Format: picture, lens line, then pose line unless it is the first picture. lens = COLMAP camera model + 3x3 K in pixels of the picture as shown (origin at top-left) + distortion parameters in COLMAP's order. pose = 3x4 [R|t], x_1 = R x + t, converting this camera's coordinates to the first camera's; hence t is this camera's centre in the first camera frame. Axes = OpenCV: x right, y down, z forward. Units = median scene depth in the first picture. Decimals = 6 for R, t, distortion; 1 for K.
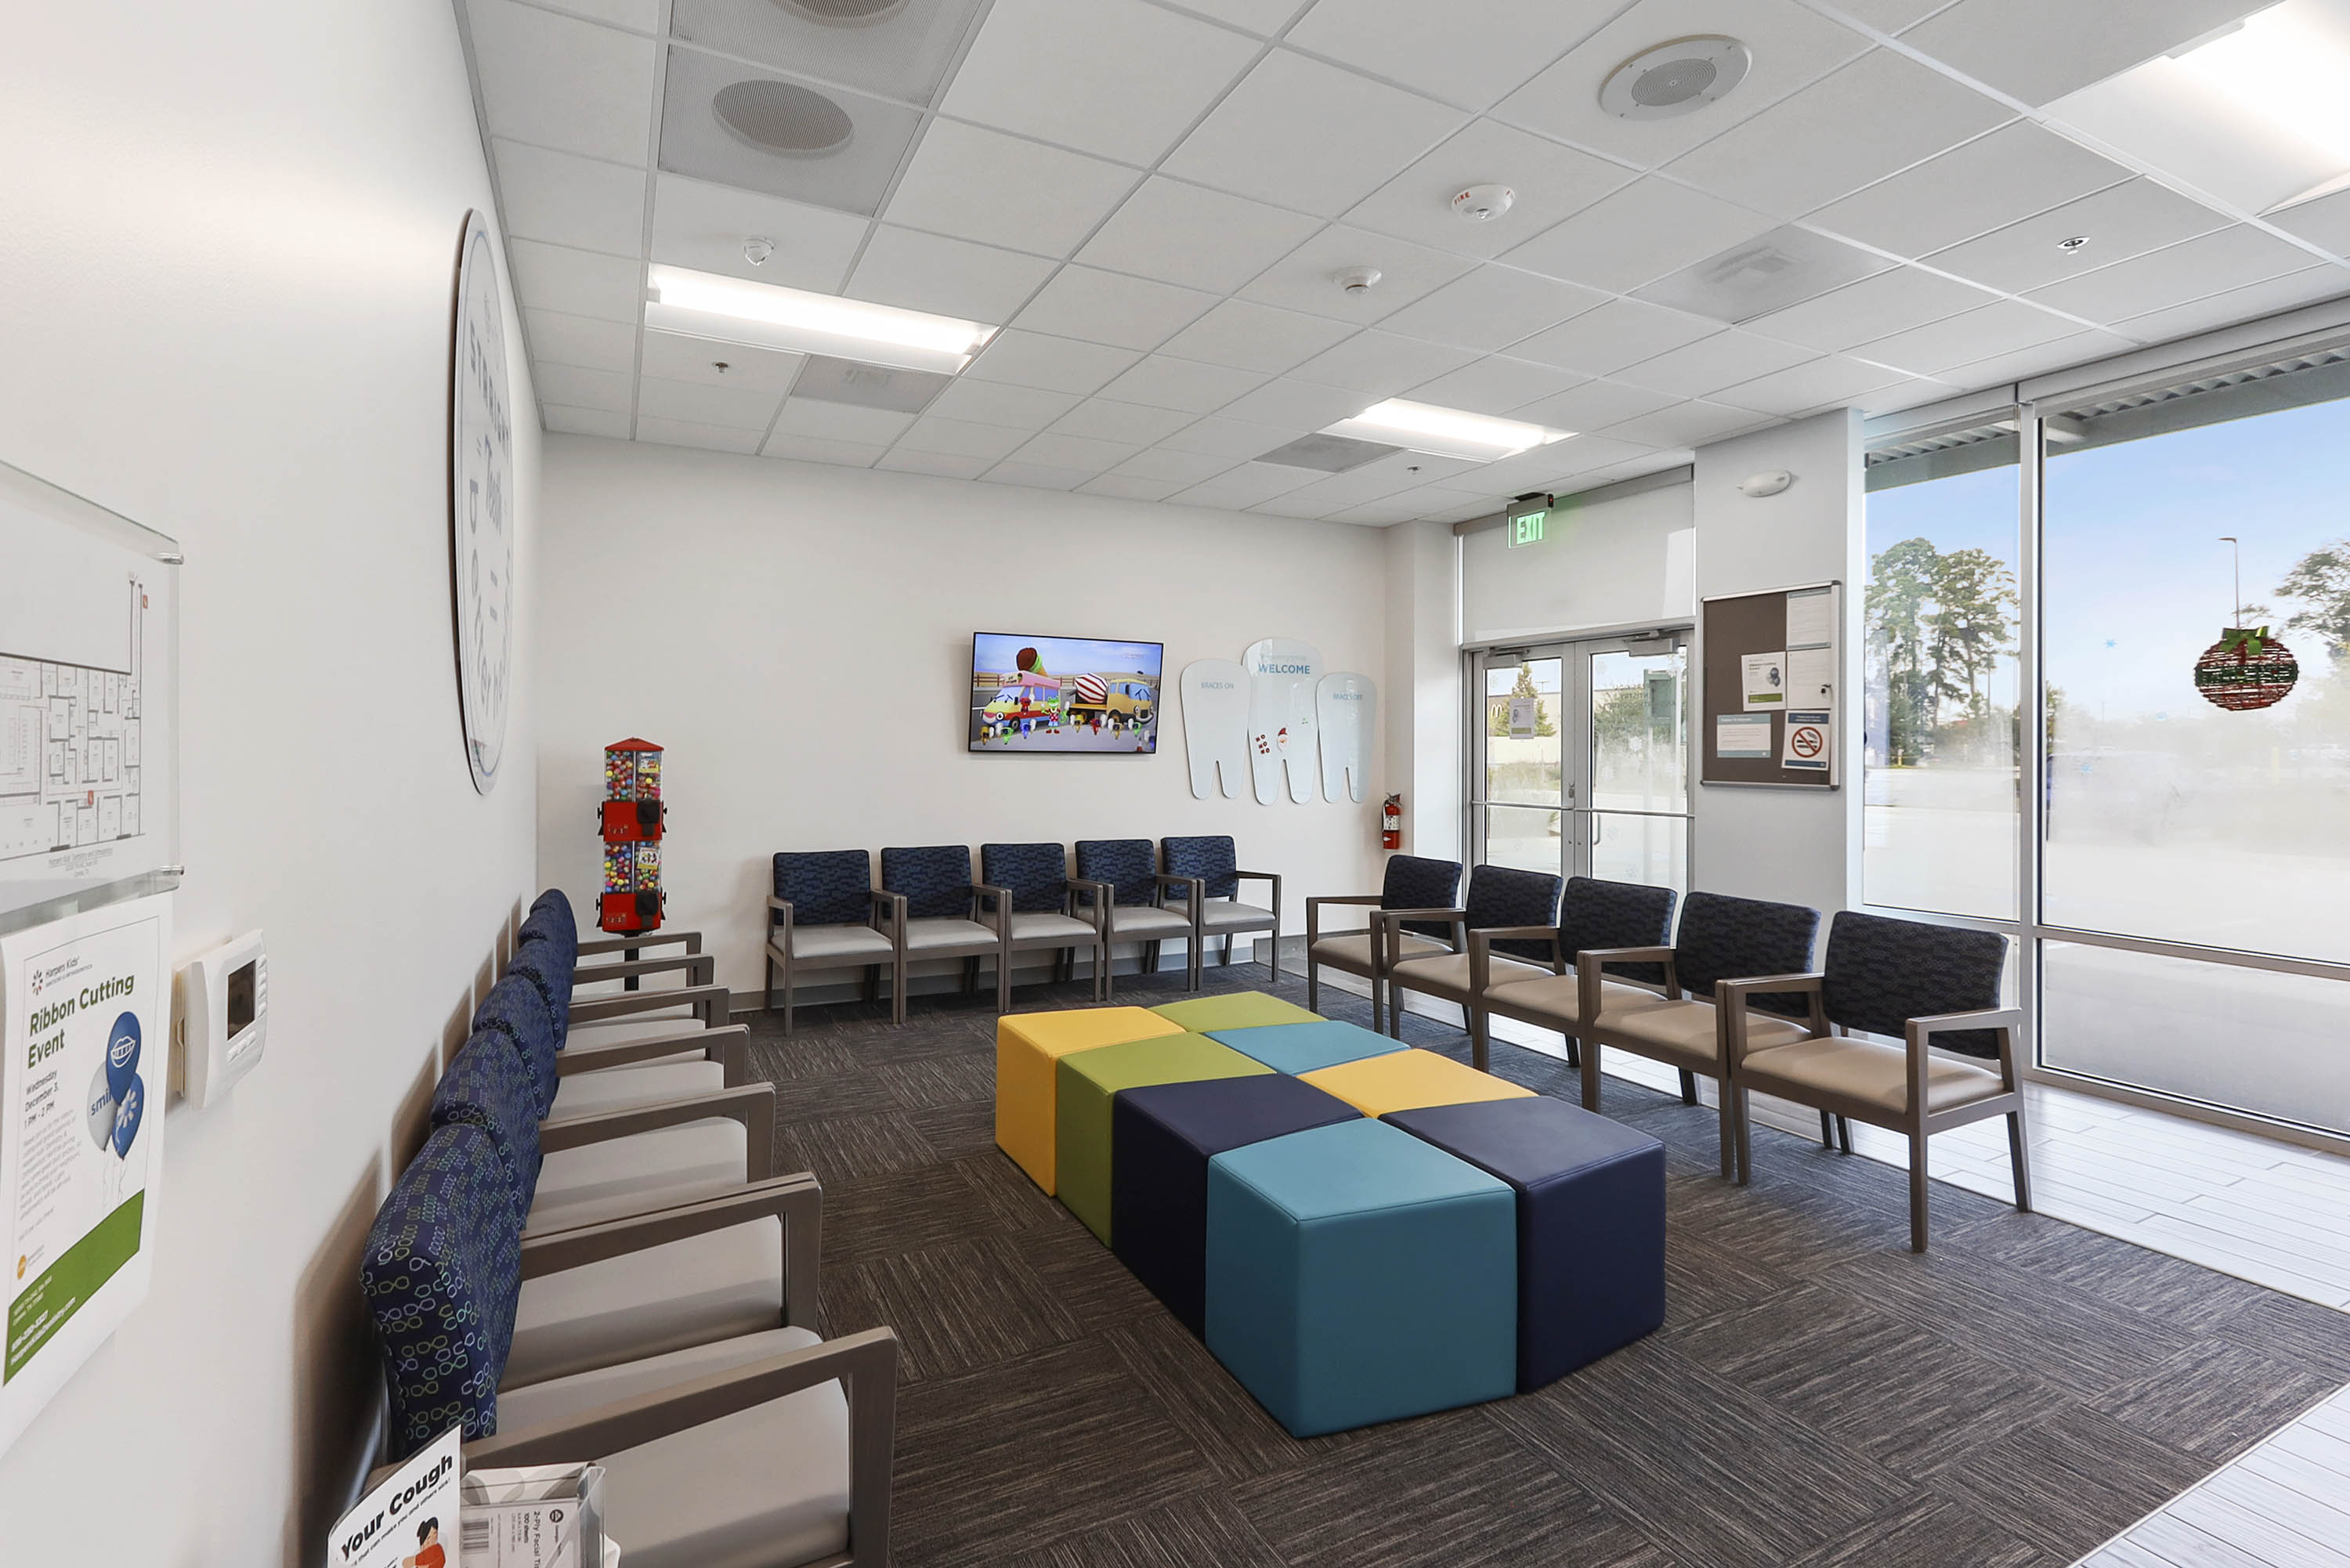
lens RADIAL K [[1094.1, 0, 1175.4], [0, 1094.1, 749.5], [0, 0, 1]] dist [0.000484, 0.000619]
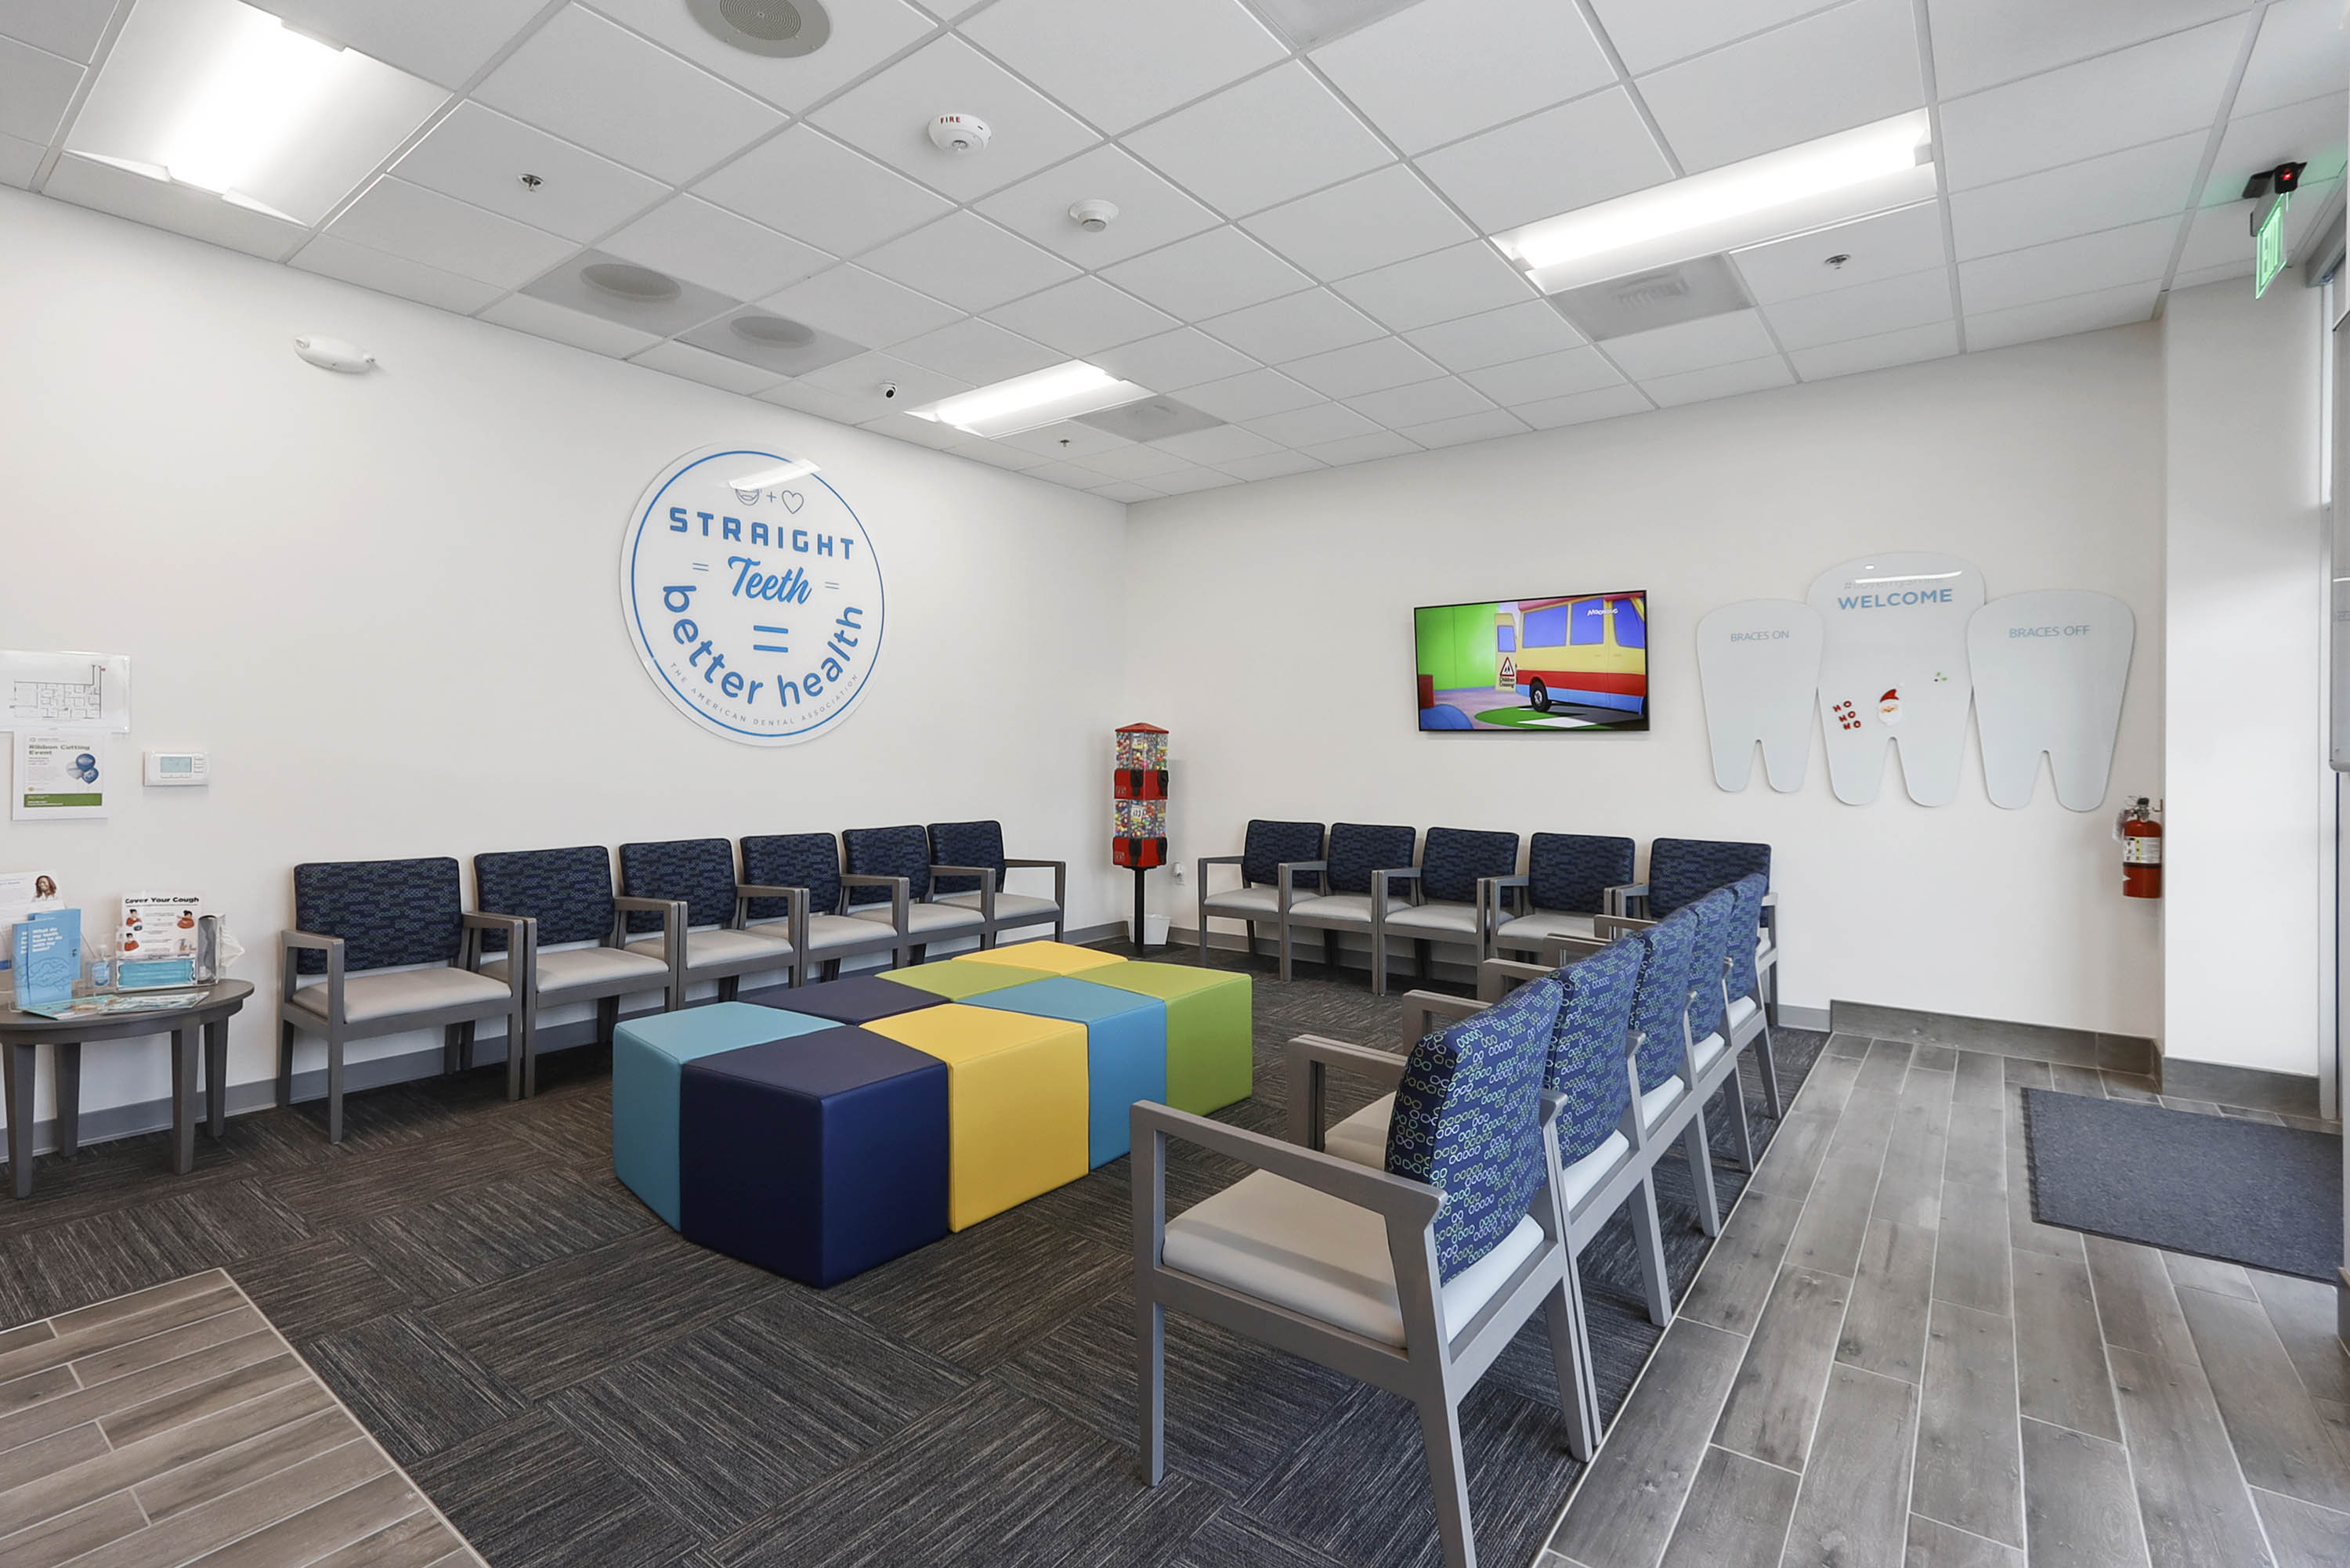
lens RADIAL K [[1097.2, 0, 1081.4], [0, 1097.2, 736.2], [0, 0, 1]] dist [-0.000565, -0.001610]
pose [[0.392966, -0.016797, -0.919400, 0.696222], [-0.007149, 0.999747, -0.021320, 0.034881], [0.919525, 0.014951, 0.392747, 0.410669]]
